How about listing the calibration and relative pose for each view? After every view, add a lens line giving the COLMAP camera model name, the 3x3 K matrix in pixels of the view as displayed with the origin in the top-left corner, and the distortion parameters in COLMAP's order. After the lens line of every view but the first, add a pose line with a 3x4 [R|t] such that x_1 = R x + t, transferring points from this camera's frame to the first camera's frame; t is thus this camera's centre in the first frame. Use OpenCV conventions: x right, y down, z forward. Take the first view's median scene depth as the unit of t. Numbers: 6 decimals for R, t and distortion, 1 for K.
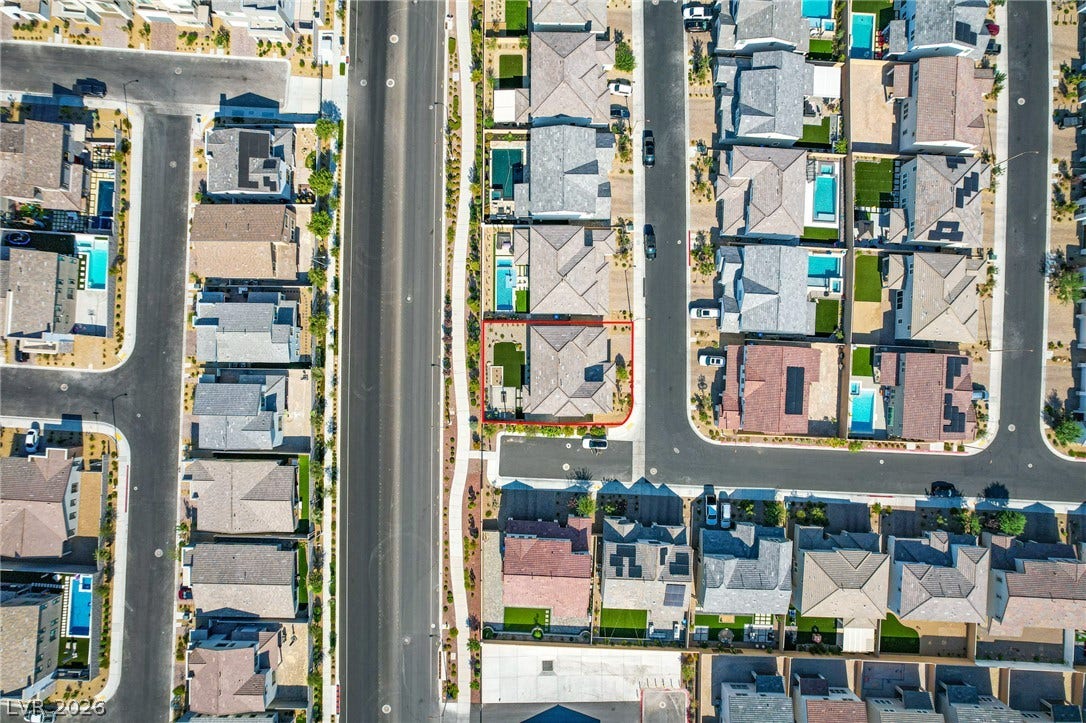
lens RADIAL K [[689.7, 0, 548.7], [0, 689.7, 375.2], [0, 0, 1]] dist [-0.075480, 0.071193]
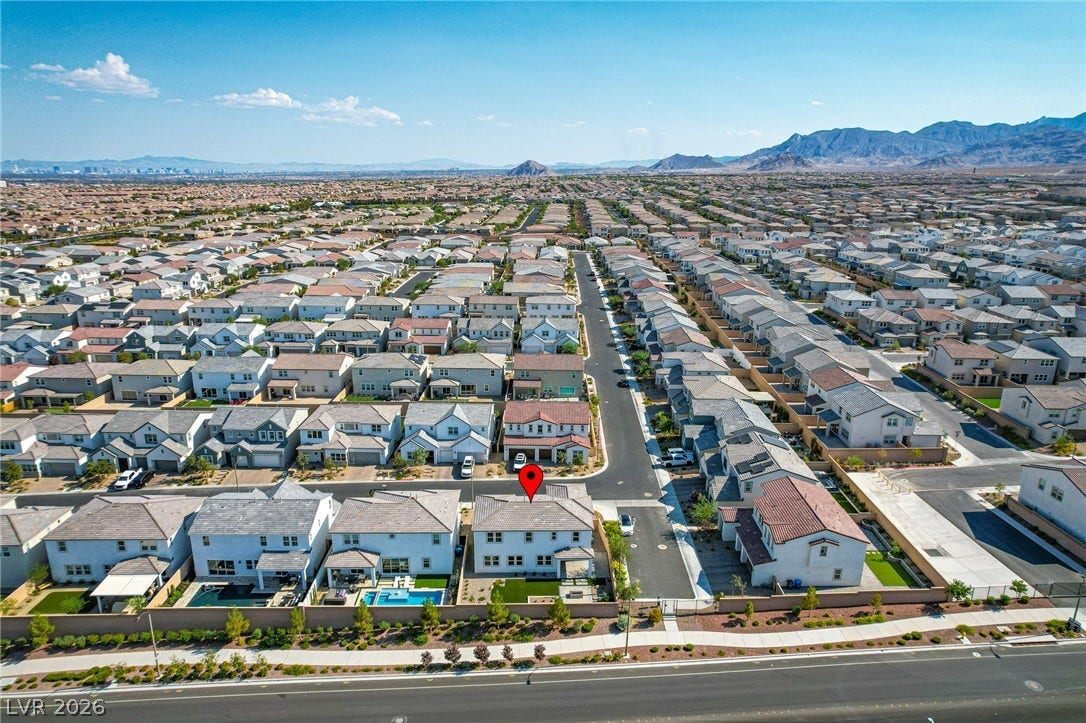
lens RADIAL K [[706.3, 0, 554.2], [0, 706.3, 360.5], [0, 0, 1]] dist [-0.077617, 0.072822]
pose [[-0.046343, -0.277354, 0.959649, -0.644241], [0.998715, 0.006866, 0.050214, -0.023547], [-0.020516, 0.960743, 0.276680, 0.599378]]
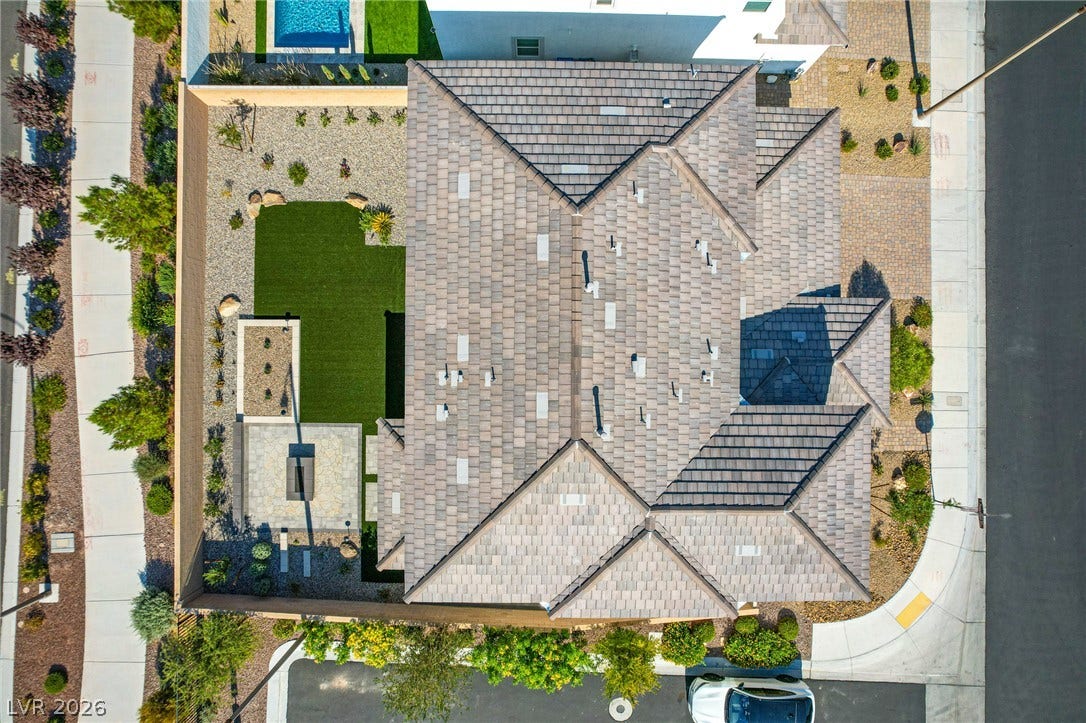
lens RADIAL K [[671.8, 0, 544.9], [0, 671.8, 378.4], [0, 0, 1]] dist [-0.003984, -0.002143]
pose [[0.999986, 0.005358, 0.000372, 0.005895], [-0.005360, 0.999976, 0.004327, 0.002741], [-0.000348, -0.004329, 0.999991, 0.801395]]
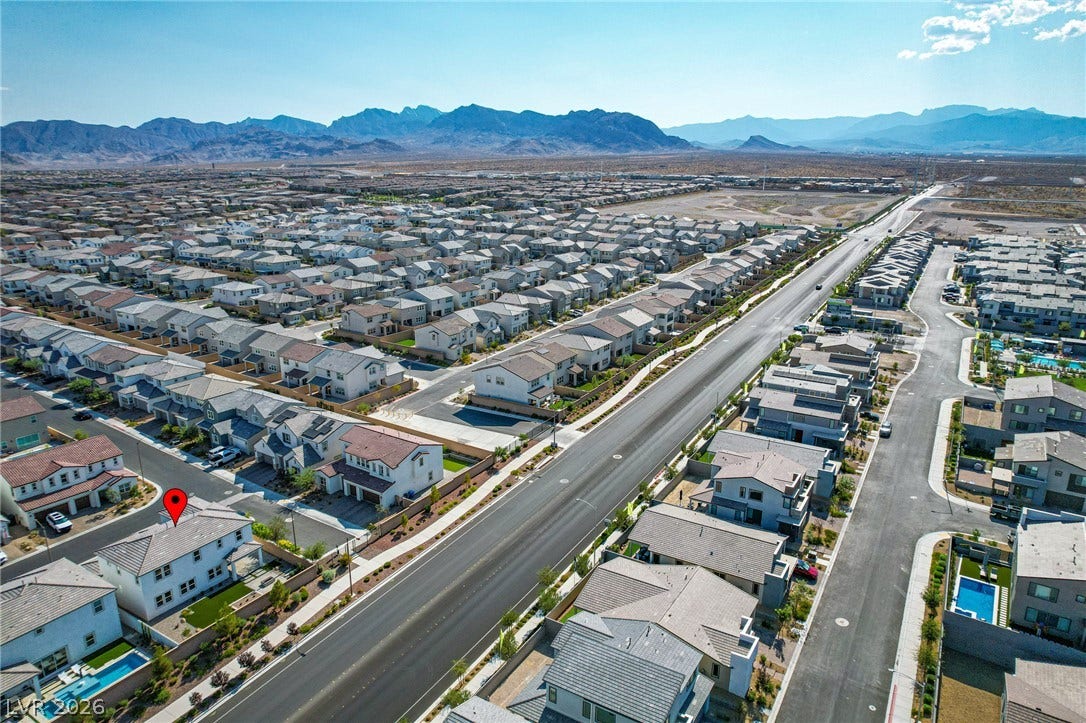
lens RADIAL K [[689.7, 0, 548.7], [0, 689.7, 375.2], [0, 0, 1]] dist [-0.075480, 0.071193]
pose [[-0.857969, -0.161965, 0.487499, -0.606814], [0.513405, -0.238161, 0.824436, -0.336341], [-0.017426, 0.957625, 0.287489, 0.598664]]
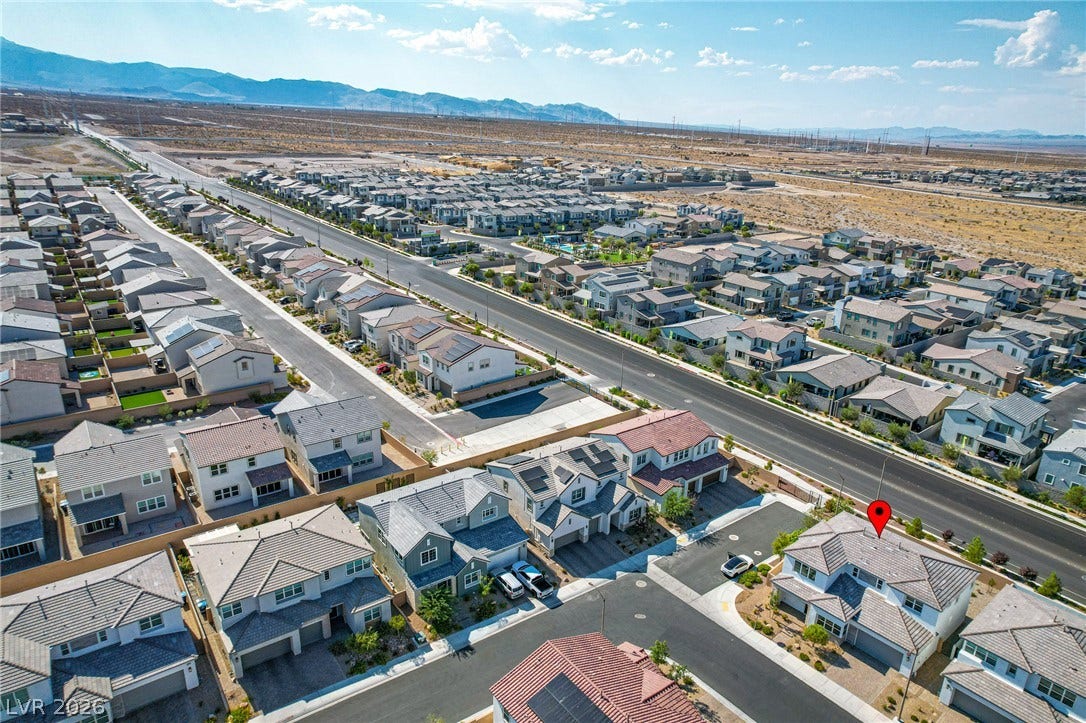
lens RADIAL K [[689.7, 0, 548.7], [0, 689.7, 375.2], [0, 0, 1]] dist [-0.075480, 0.071193]
pose [[-0.769326, 0.187410, -0.610750, 0.556482], [-0.637917, -0.277173, 0.718496, -0.195554], [-0.034630, 0.942365, 0.332788, 0.627335]]
